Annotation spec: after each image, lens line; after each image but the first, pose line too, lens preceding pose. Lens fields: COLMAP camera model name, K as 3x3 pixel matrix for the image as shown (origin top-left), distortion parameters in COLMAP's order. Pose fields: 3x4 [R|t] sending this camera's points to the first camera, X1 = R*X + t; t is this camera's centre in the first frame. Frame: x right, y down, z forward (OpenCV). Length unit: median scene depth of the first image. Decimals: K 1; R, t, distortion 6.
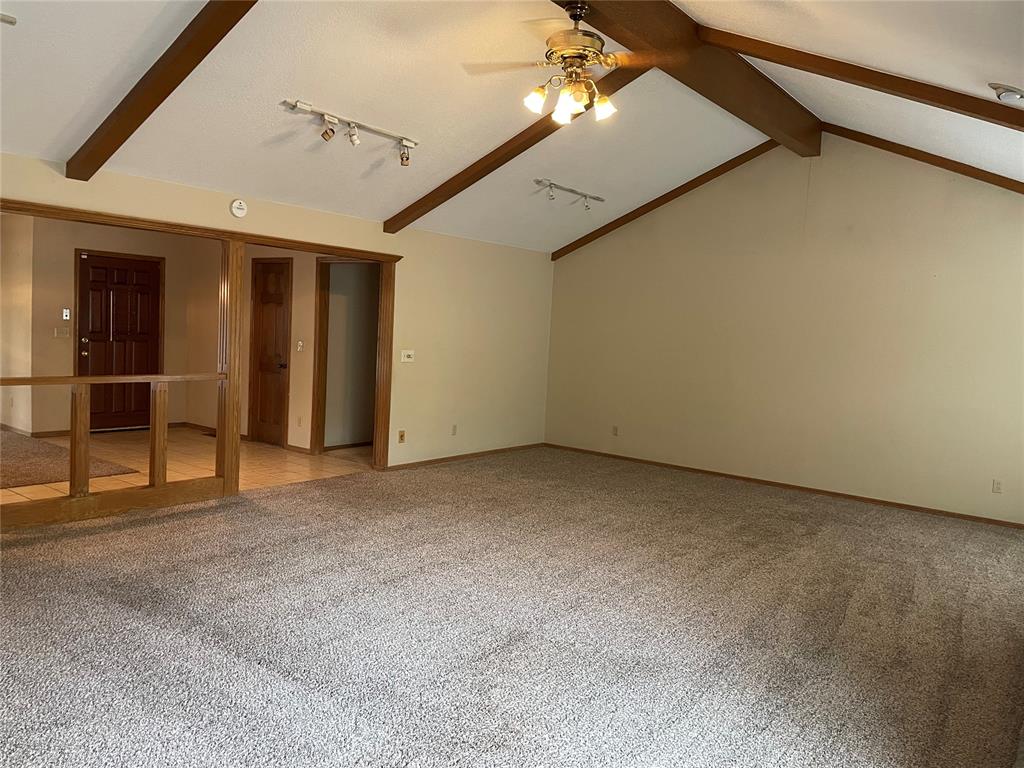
lens RADIAL K [[774.1, 0, 507.7], [0, 774.1, 387.6], [0, 0, 1]] dist [0.099503, -0.136901]
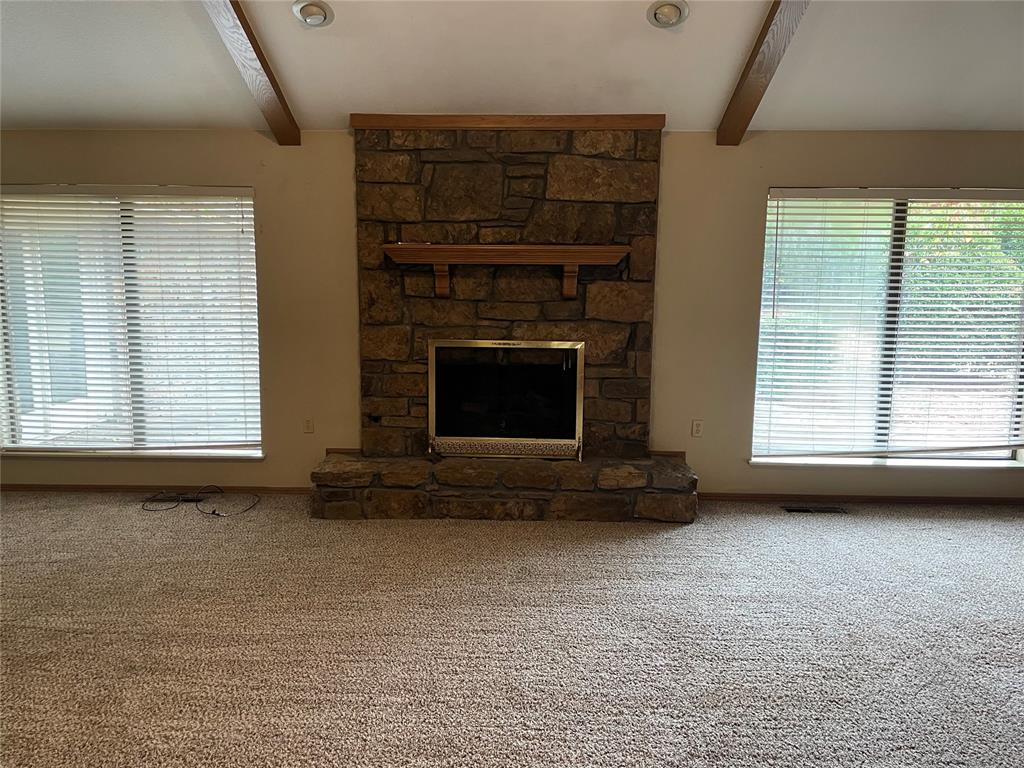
lens RADIAL K [[774.1, 0, 507.7], [0, 774.1, 387.6], [0, 0, 1]] dist [0.099503, -0.136901]
pose [[-0.592470, -0.173233, 0.786747, -0.200230], [0.024161, 0.972346, 0.232294, -0.072746], [-0.805230, 0.156636, -0.571900, 0.748639]]
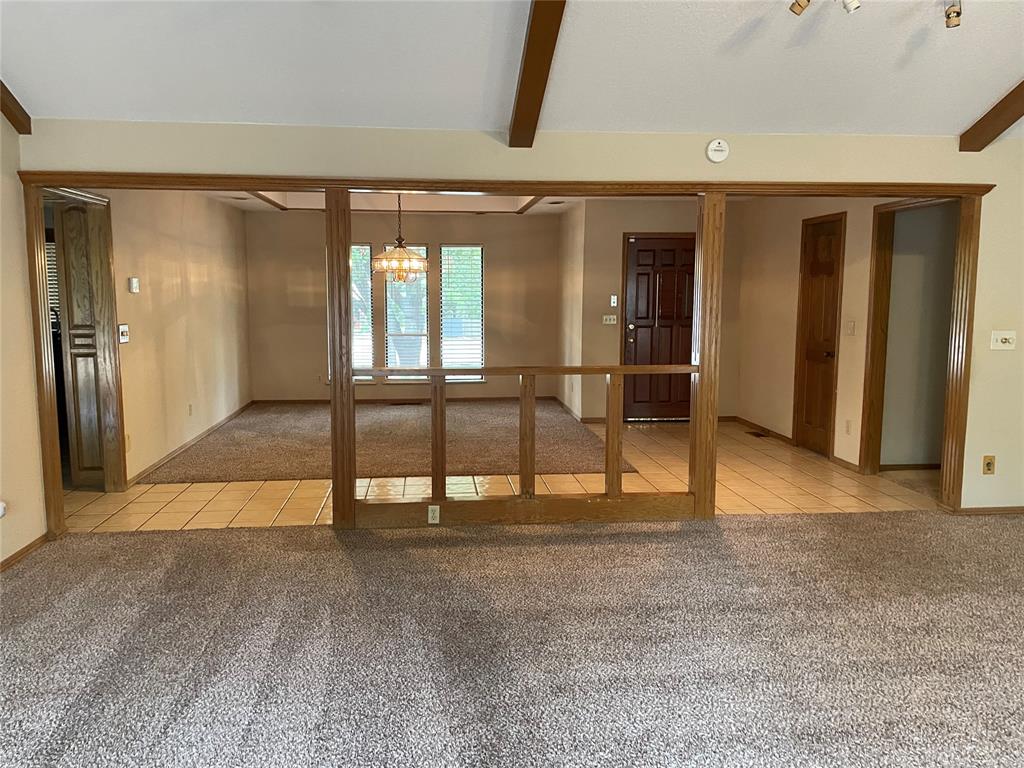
lens RADIAL K [[774.7, 0, 493.7], [0, 774.7, 383.0], [0, 0, 1]] dist [0.087709, -0.118010]
pose [[0.681955, 0.034261, -0.730591, 0.059958], [-0.023488, 0.999413, 0.024942, -0.011942], [0.731017, 0.000151, 0.682359, 0.249892]]
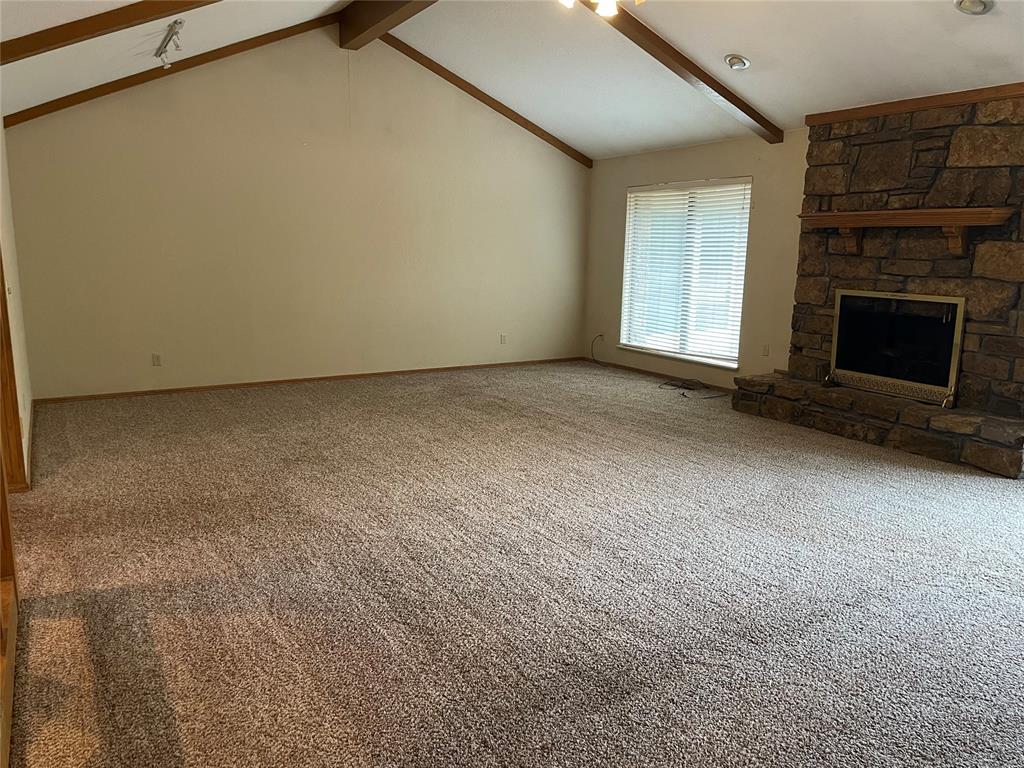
lens RADIAL K [[774.1, 0, 507.7], [0, 774.1, 387.6], [0, 0, 1]] dist [0.099503, -0.136901]
pose [[0.370056, -0.222744, 0.901911, -0.536542], [0.085695, 0.974876, 0.205603, -0.059965], [-0.925049, 0.001204, 0.379847, 0.426670]]
